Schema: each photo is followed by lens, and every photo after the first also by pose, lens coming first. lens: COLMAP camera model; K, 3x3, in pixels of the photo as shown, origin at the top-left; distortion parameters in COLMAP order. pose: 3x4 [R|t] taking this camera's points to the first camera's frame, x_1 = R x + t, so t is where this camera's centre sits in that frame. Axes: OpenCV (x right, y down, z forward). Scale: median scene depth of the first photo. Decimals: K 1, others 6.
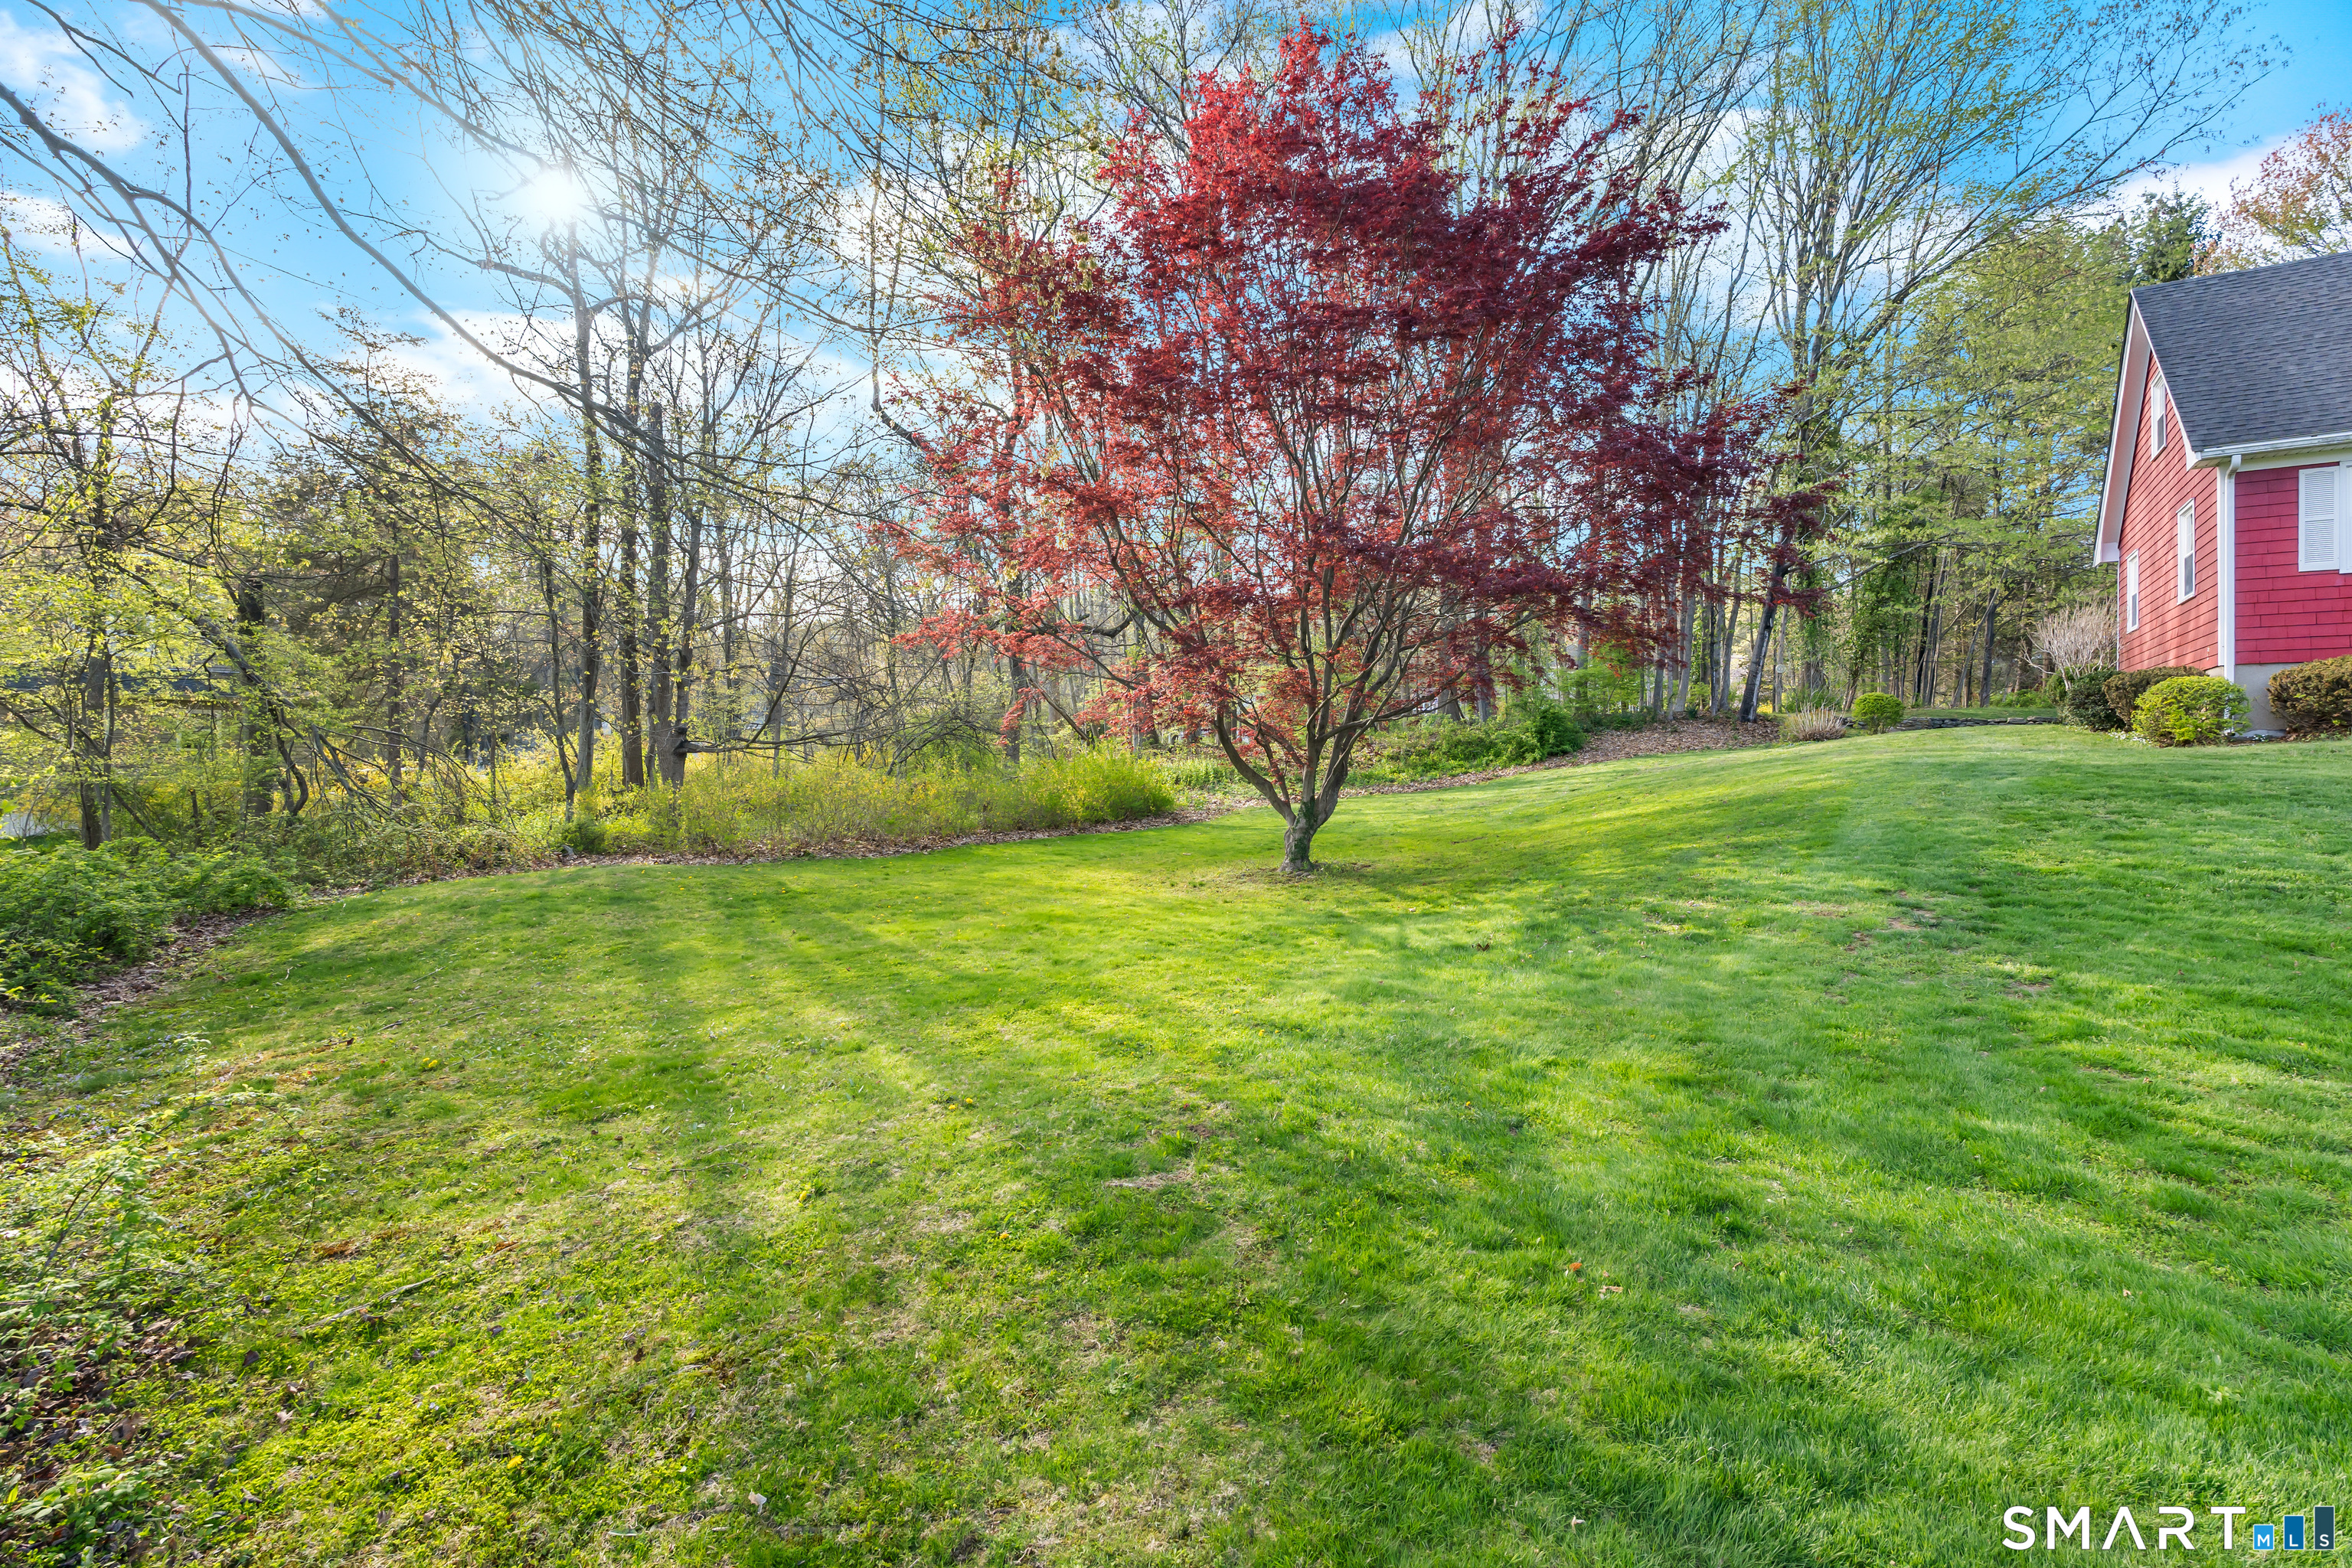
lens RADIAL K [[1063.8, 0, 1163.0], [0, 1063.8, 788.4], [0, 0, 1]] dist [-0.002412, -0.000046]
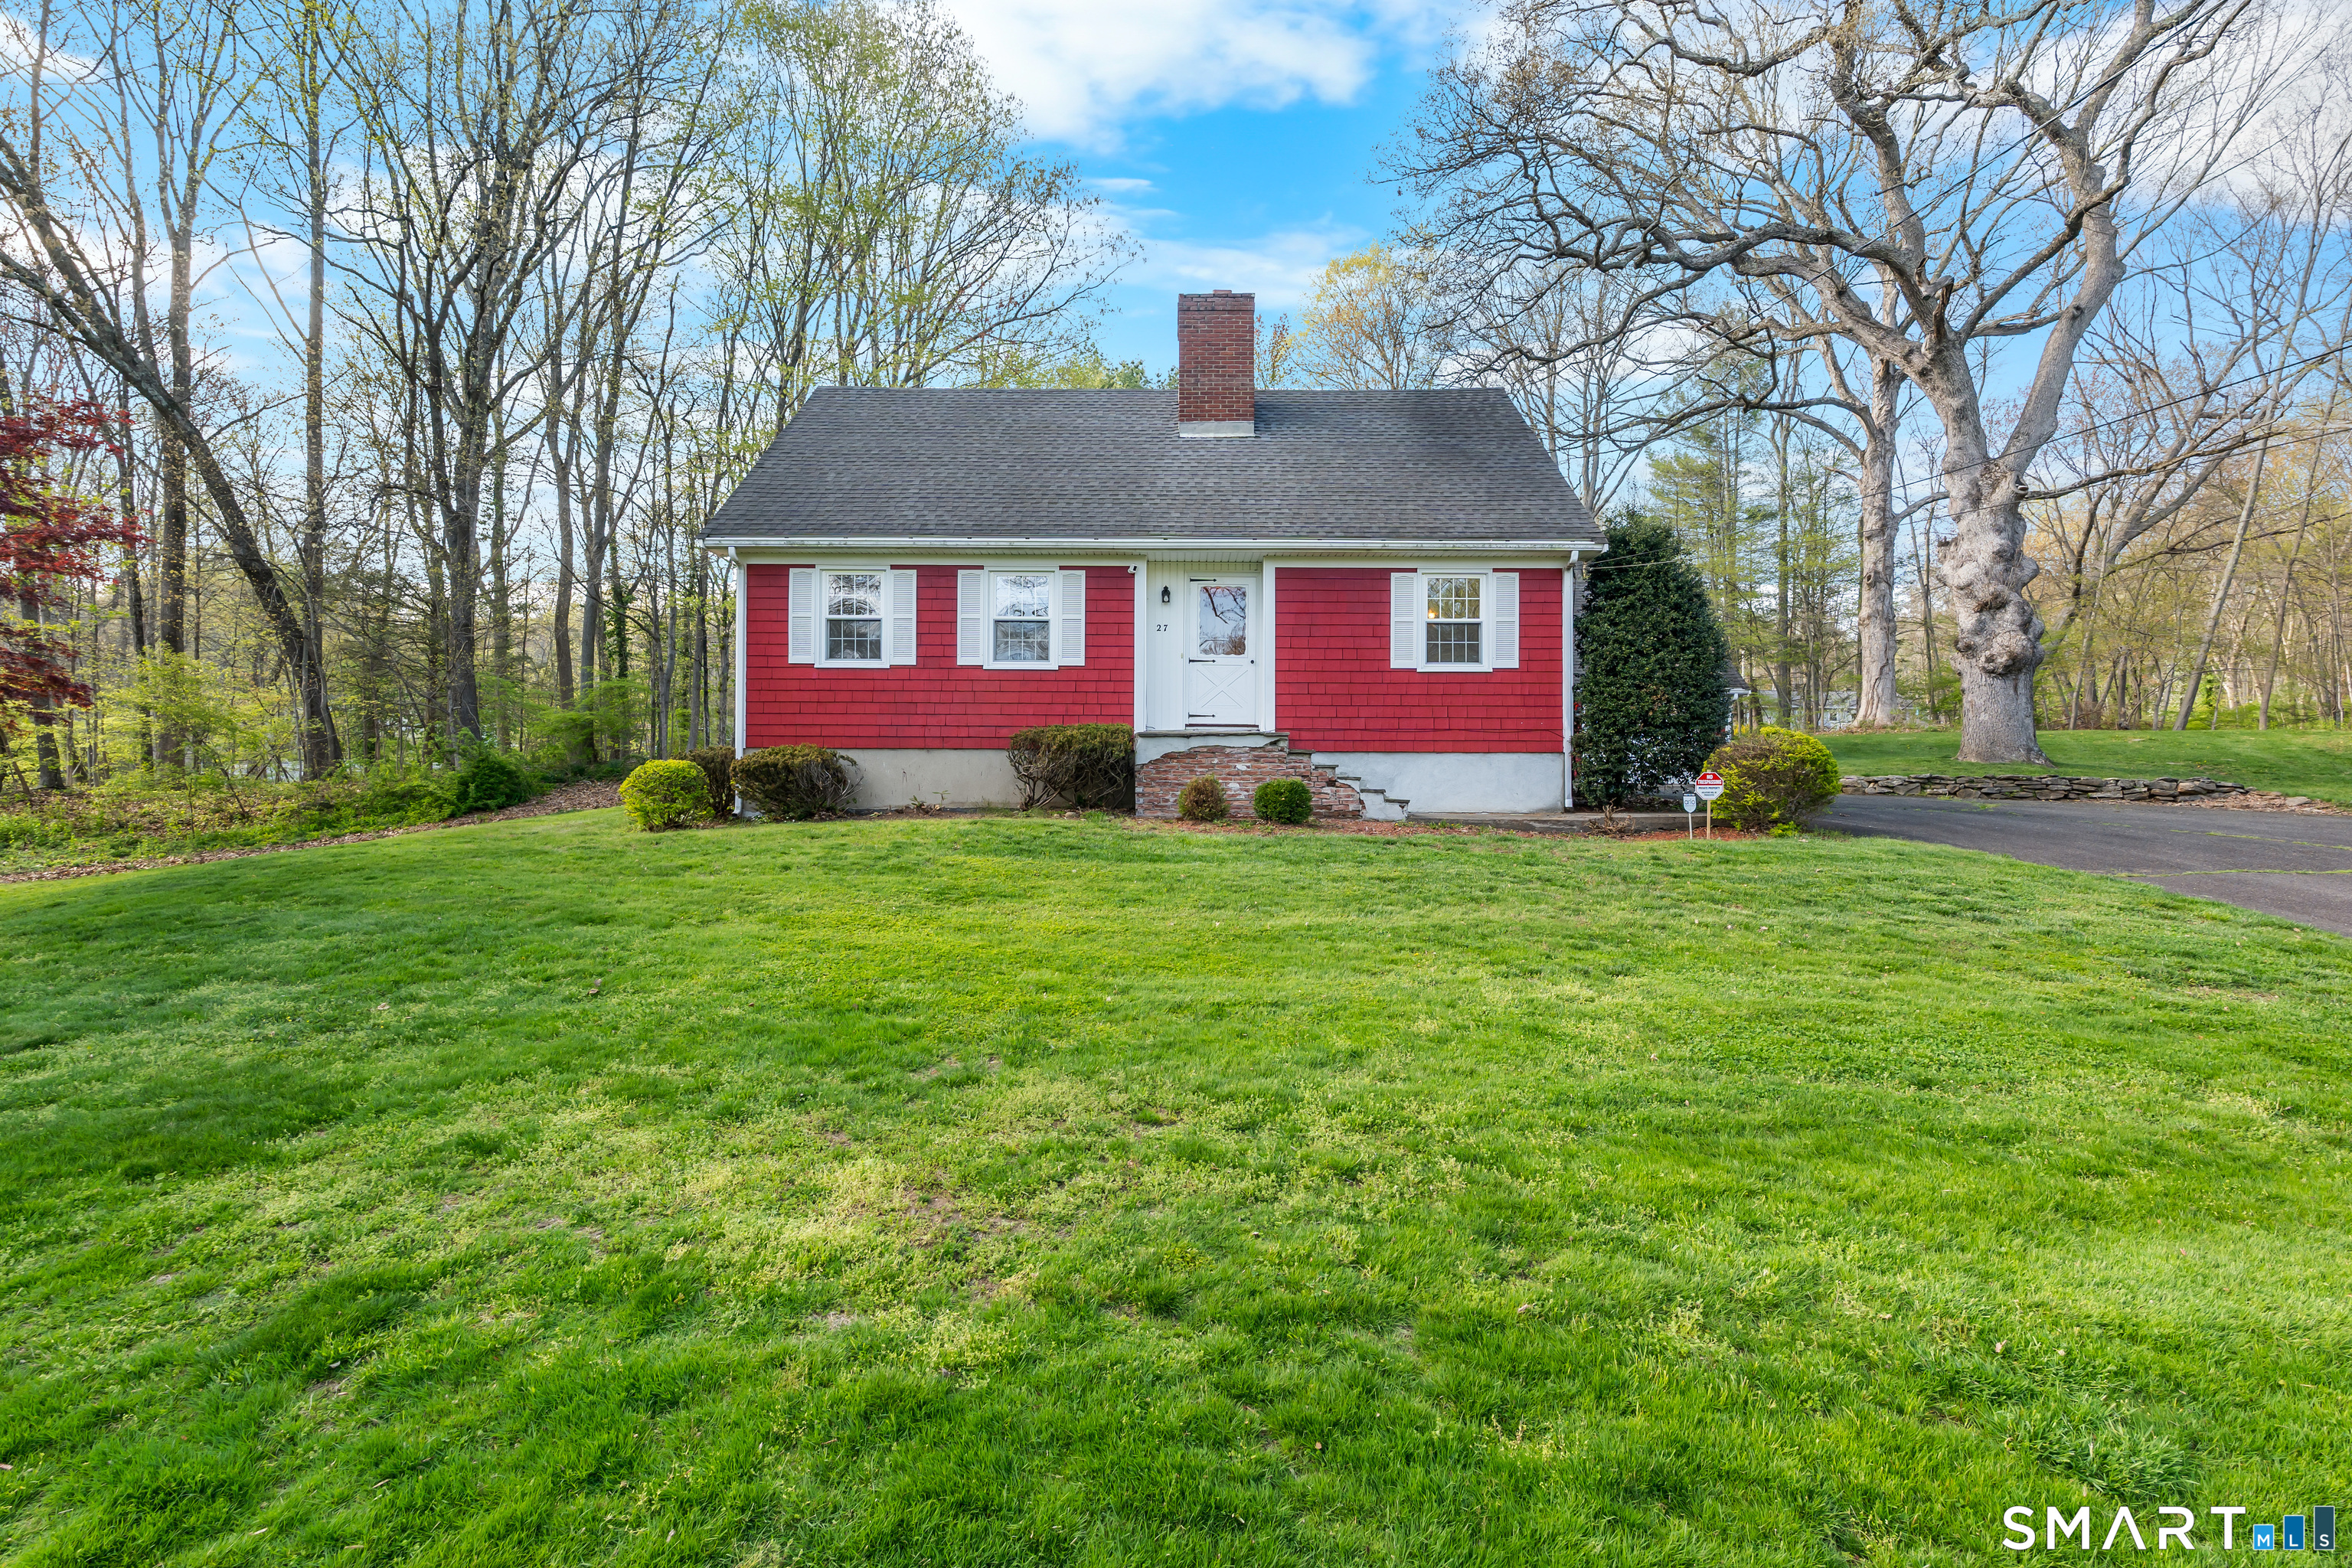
lens RADIAL K [[1026.3, 0, 1176.0], [0, 1026.3, 784.0], [0, 0, 1]] dist [-0.002482, -0.000491]
pose [[0.828199, 0.007962, 0.560378, 0.620428], [0.009568, 0.999552, -0.028342, -0.037740], [-0.560352, 0.028835, 0.827752, -0.053475]]
